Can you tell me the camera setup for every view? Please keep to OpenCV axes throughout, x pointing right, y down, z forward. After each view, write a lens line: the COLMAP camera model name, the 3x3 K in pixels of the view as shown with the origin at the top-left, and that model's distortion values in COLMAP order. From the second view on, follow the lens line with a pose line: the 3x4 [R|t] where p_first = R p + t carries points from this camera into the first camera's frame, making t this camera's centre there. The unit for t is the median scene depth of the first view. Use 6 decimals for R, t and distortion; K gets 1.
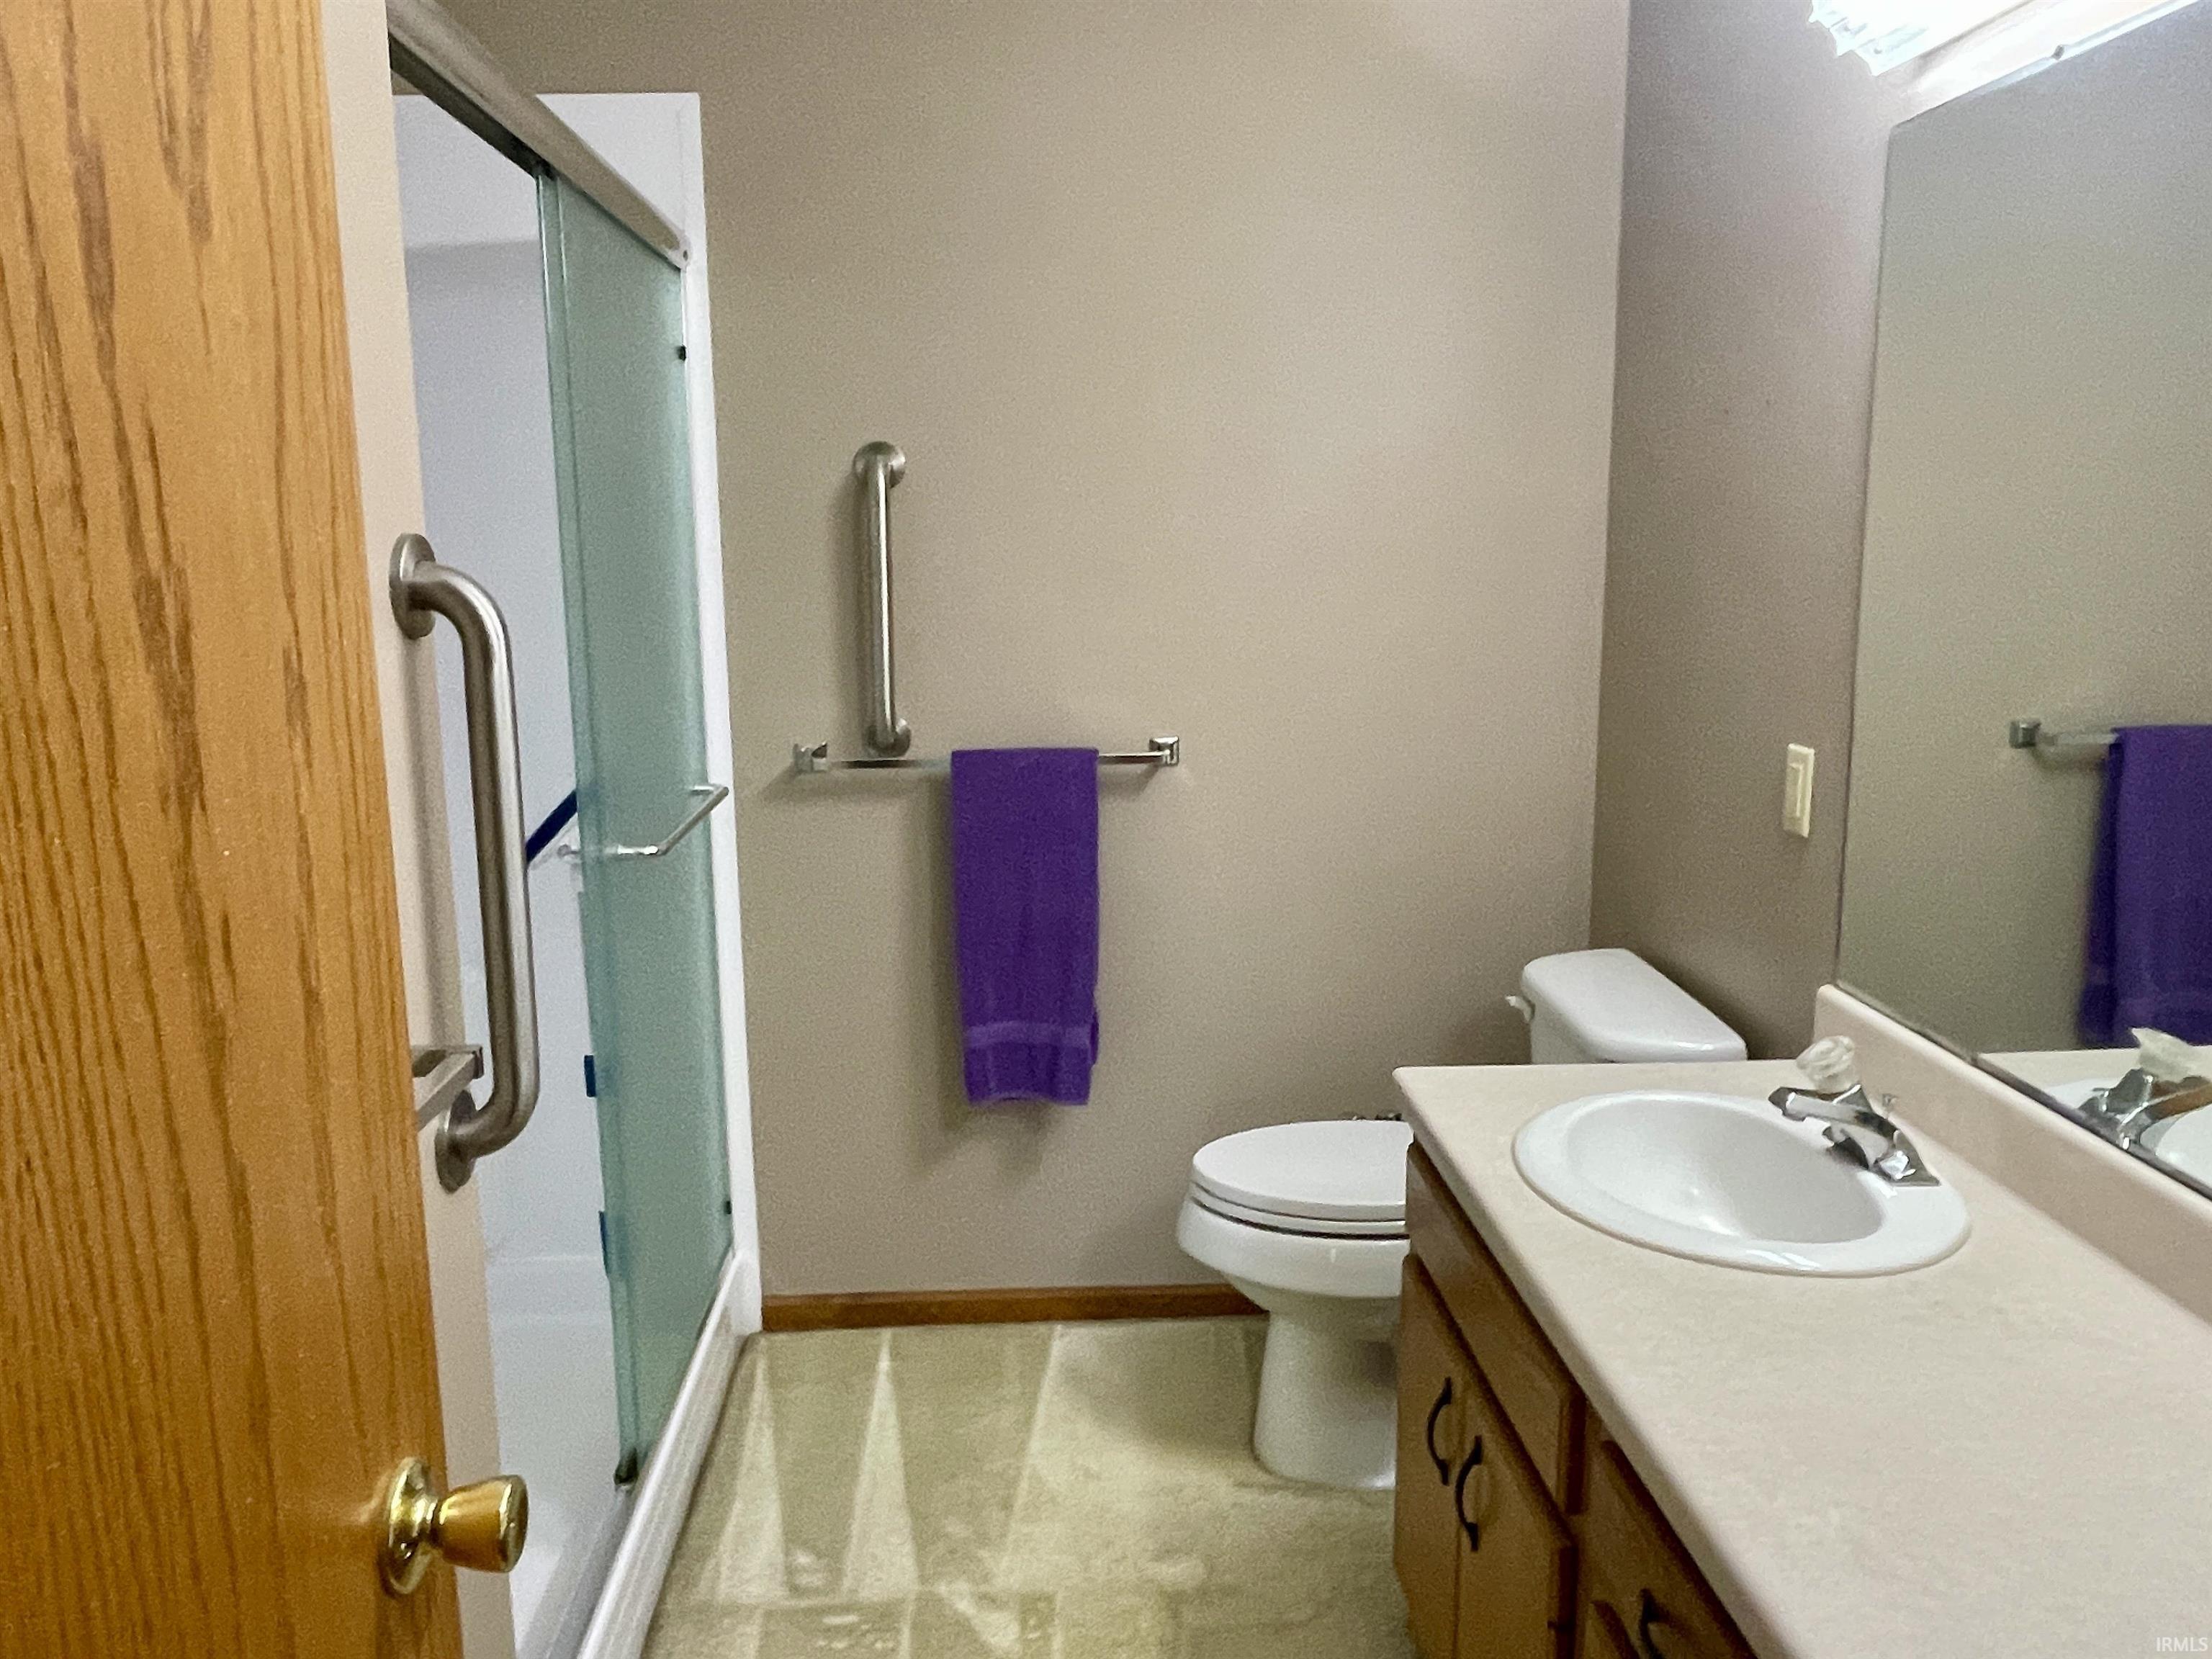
lens RADIAL K [[1645.0, 0, 1107.1], [0, 1645.0, 838.8], [0, 0, 1]] dist [0.074109, -0.085431]
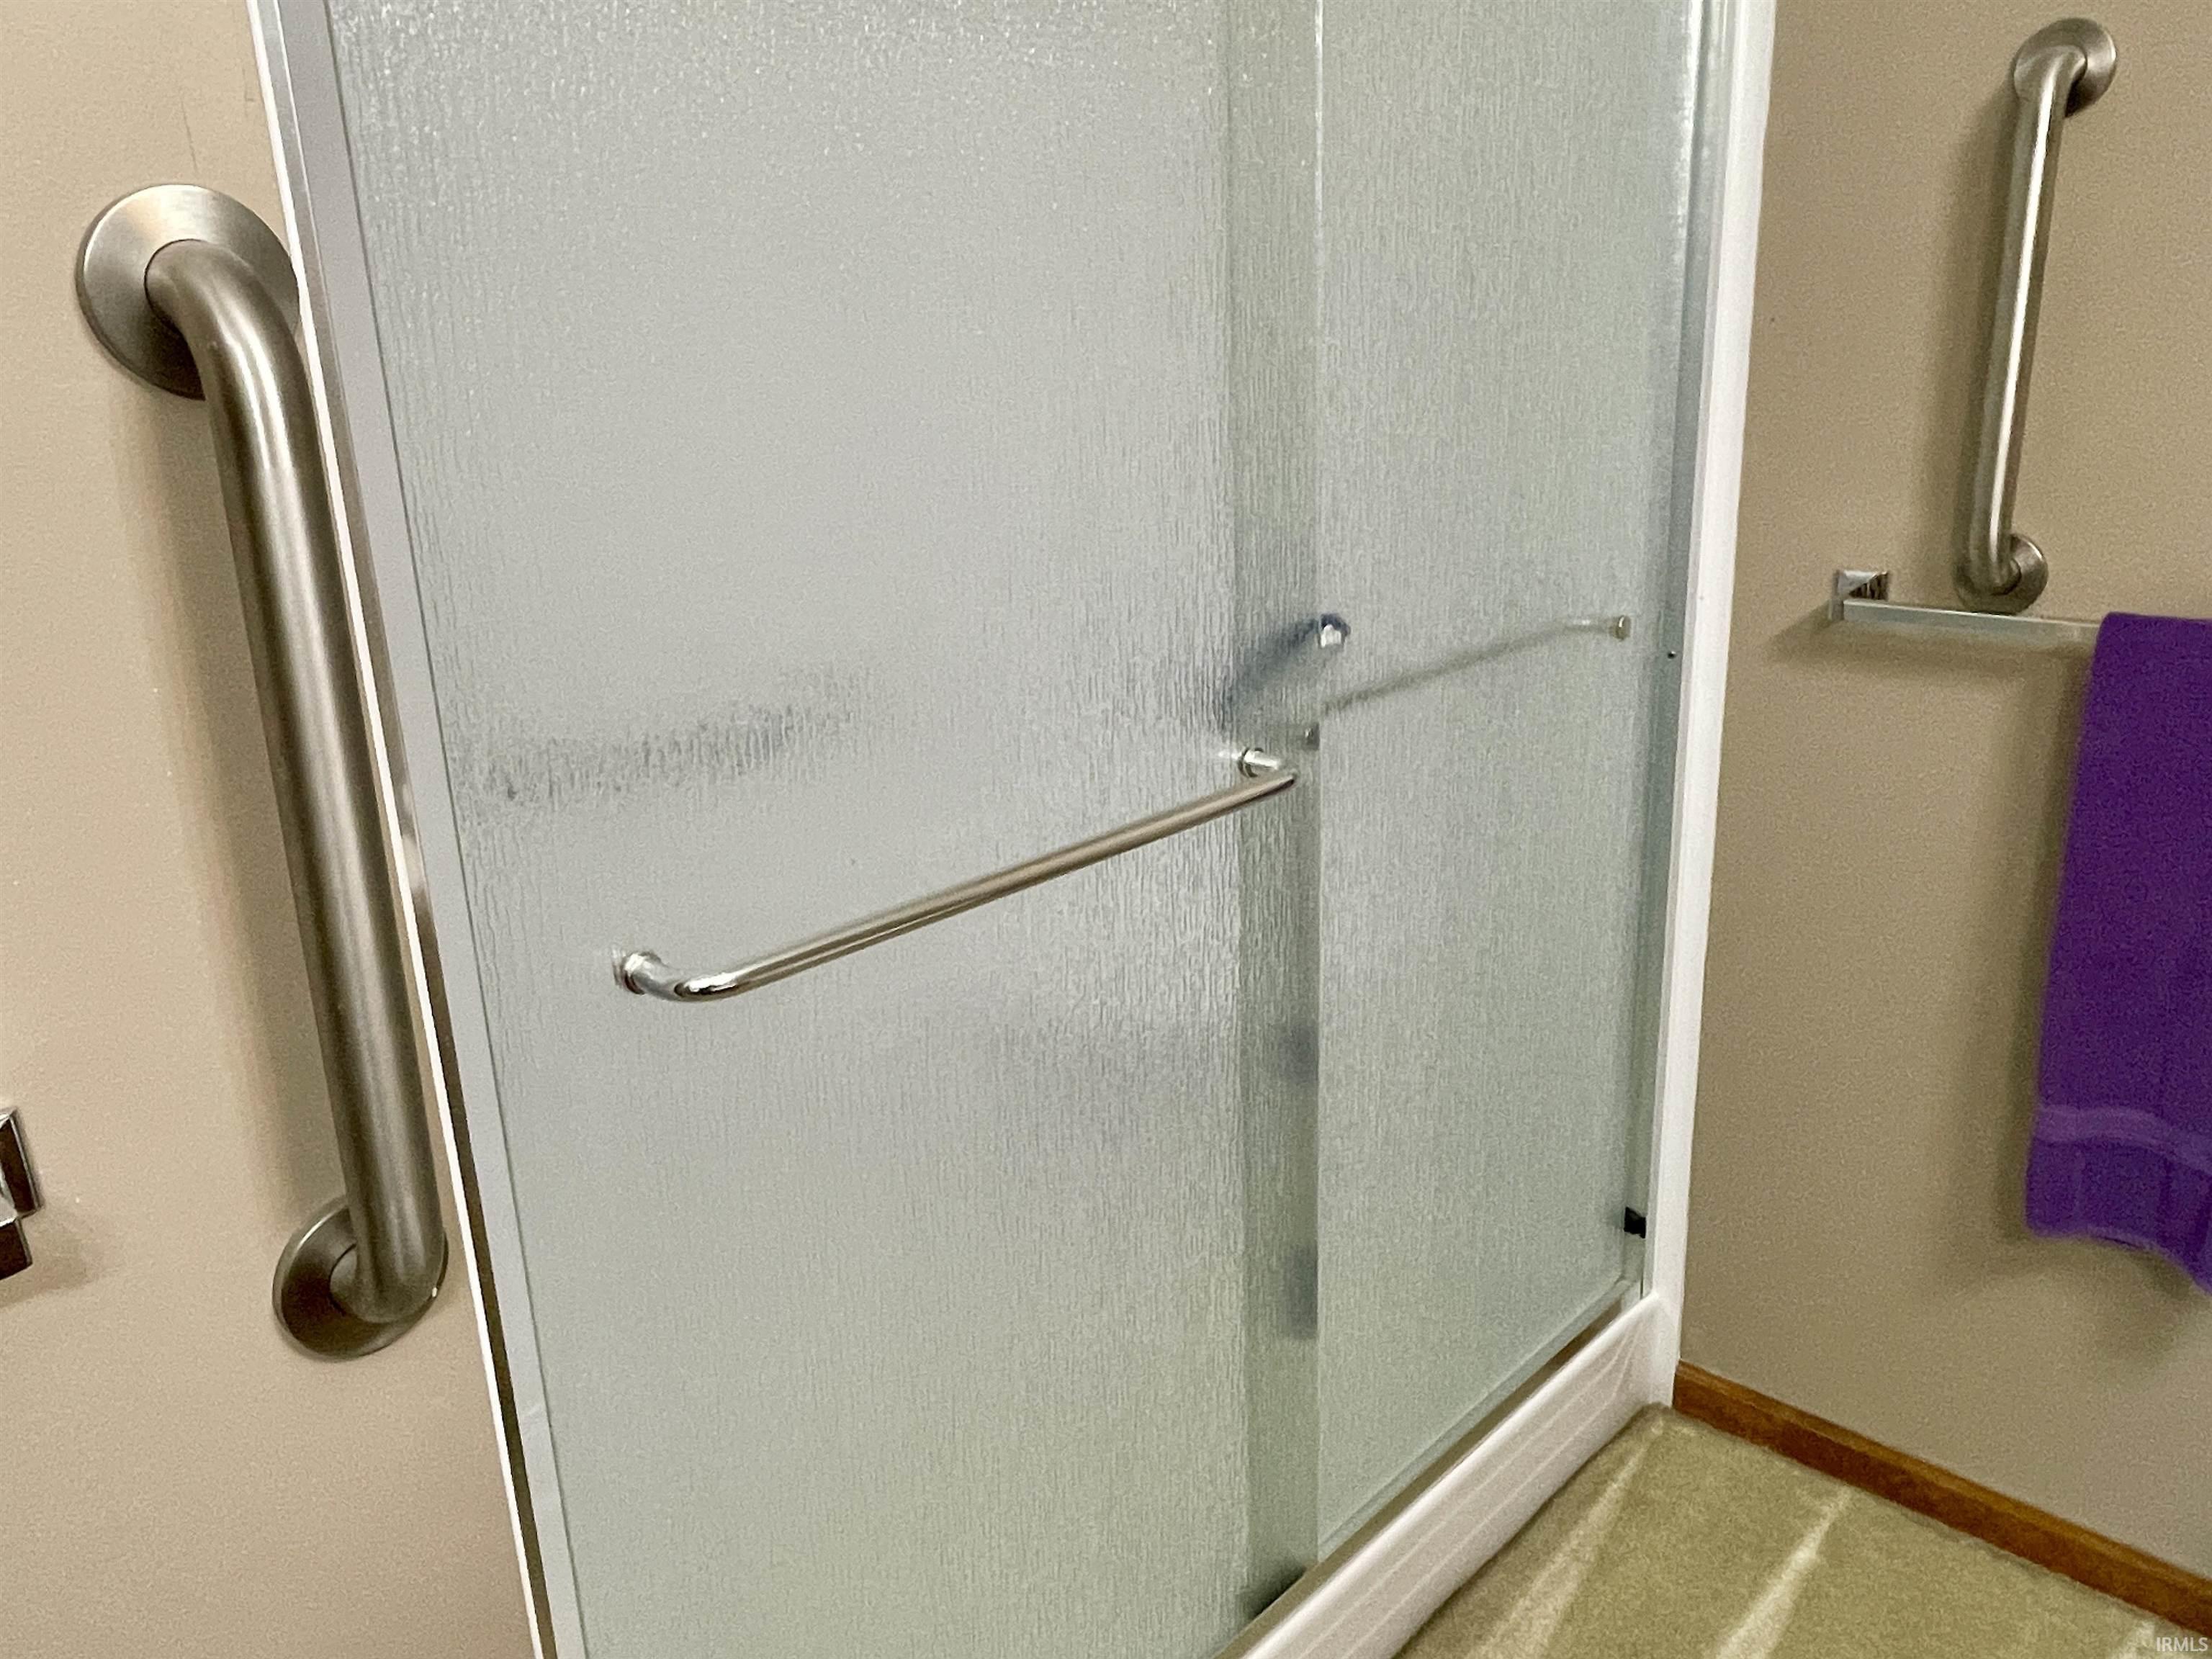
lens RADIAL K [[1645.0, 0, 1105.2], [0, 1645.0, 825.9], [0, 0, 1]] dist [0.074109, -0.085431]
pose [[0.688361, 0.197173, -0.698056, 0.074582], [-0.099299, 0.978902, 0.178580, -0.048065], [0.718539, -0.053611, 0.693417, 0.366827]]
